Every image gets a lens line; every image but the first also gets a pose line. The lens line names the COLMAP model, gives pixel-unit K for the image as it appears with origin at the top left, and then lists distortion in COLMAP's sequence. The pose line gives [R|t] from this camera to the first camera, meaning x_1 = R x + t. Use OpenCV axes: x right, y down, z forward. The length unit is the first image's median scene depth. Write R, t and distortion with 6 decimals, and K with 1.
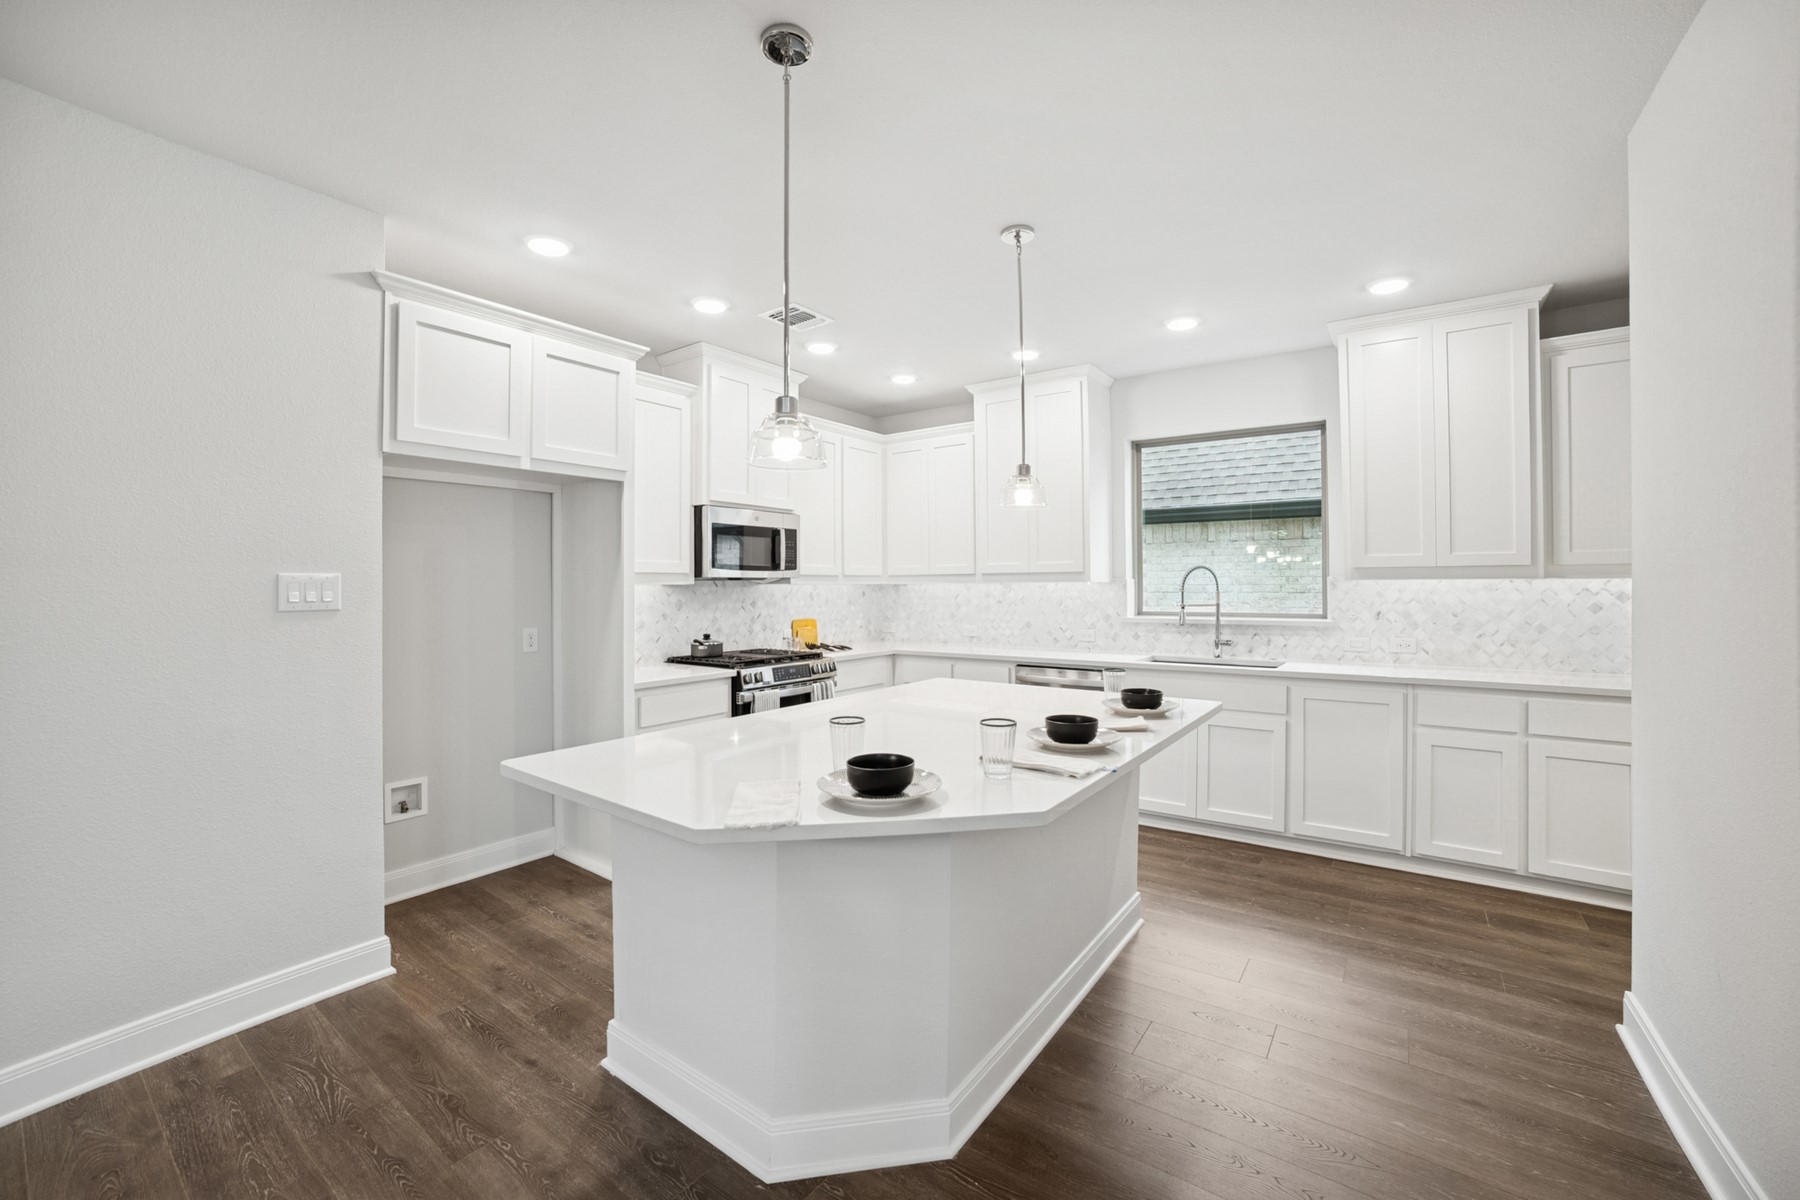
lens RADIAL K [[728.9, 0, 900.2], [0, 728.9, 604.2], [0, 0, 1]] dist [-0.102026, 0.038573]
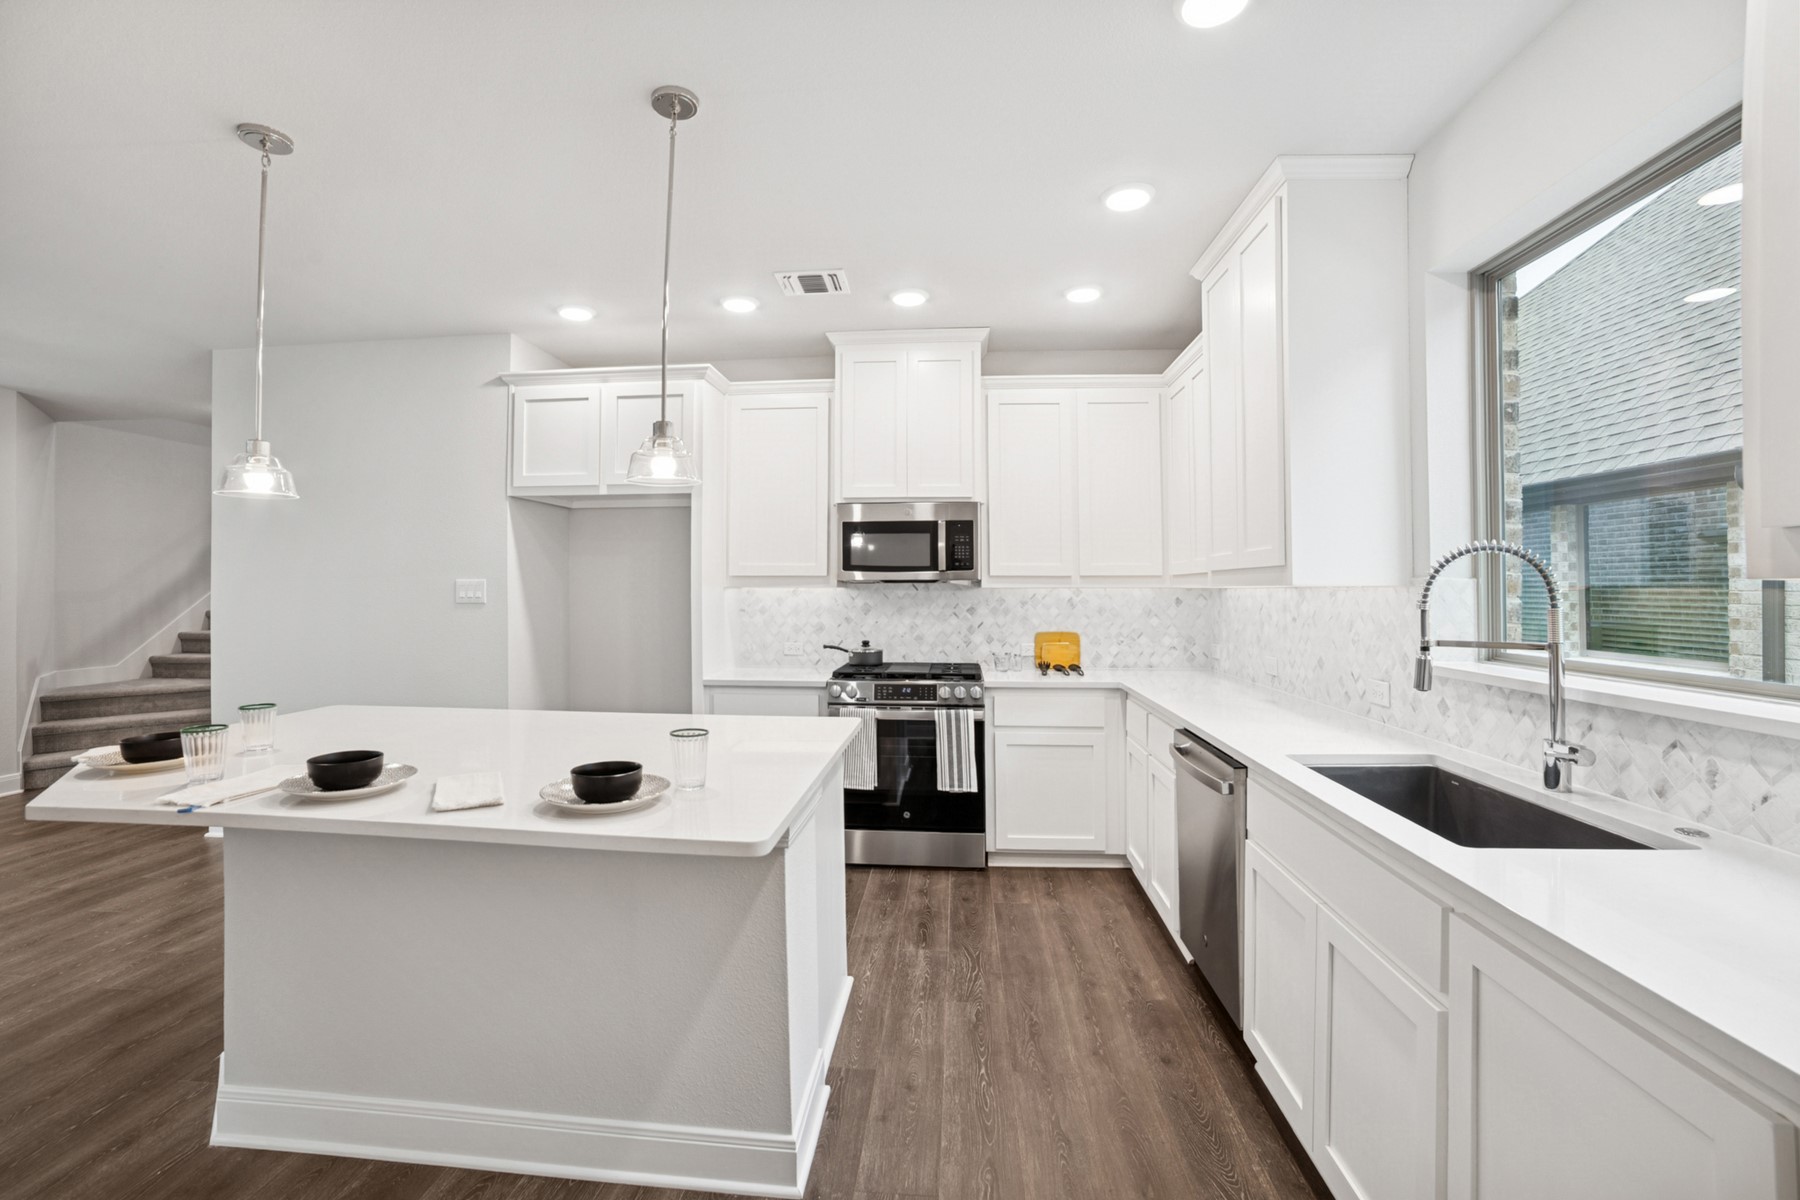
lens RADIAL K [[765.7, 0, 900.0], [0, 765.7, 600.0], [0, 0, 1]] dist [-0.101378, 0.025624]
pose [[0.511447, 0.017332, -0.859140, 0.590810], [-0.024844, 0.999677, 0.005378, -0.017204], [0.858956, 0.018595, 0.511712, 0.525123]]
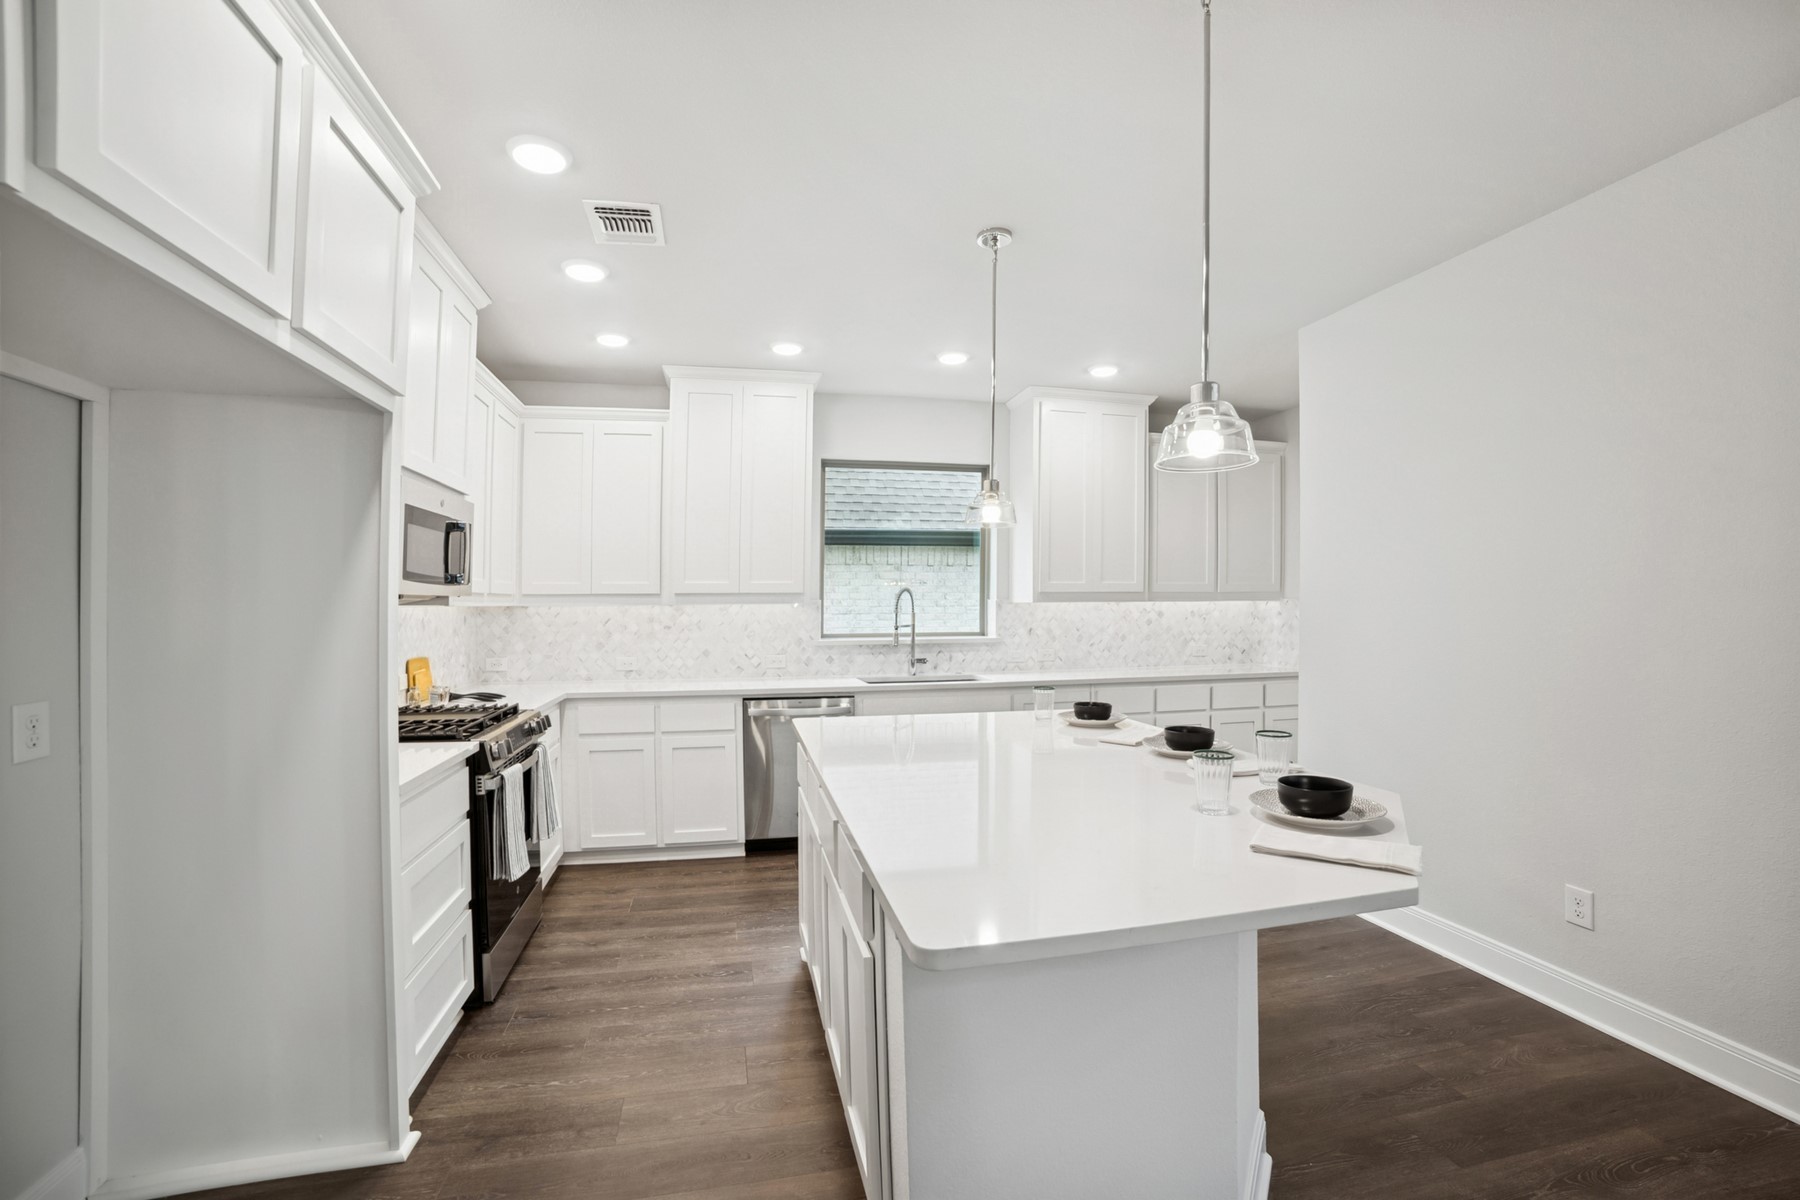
lens RADIAL K [[765.7, 0, 900.0], [0, 765.7, 600.0], [0, 0, 1]] dist [-0.101378, 0.025624]
pose [[0.663283, 0.007293, 0.748333, -0.417246], [0.021158, 0.999370, -0.028493, -0.004953], [-0.748069, 0.034732, 0.662711, 0.265972]]
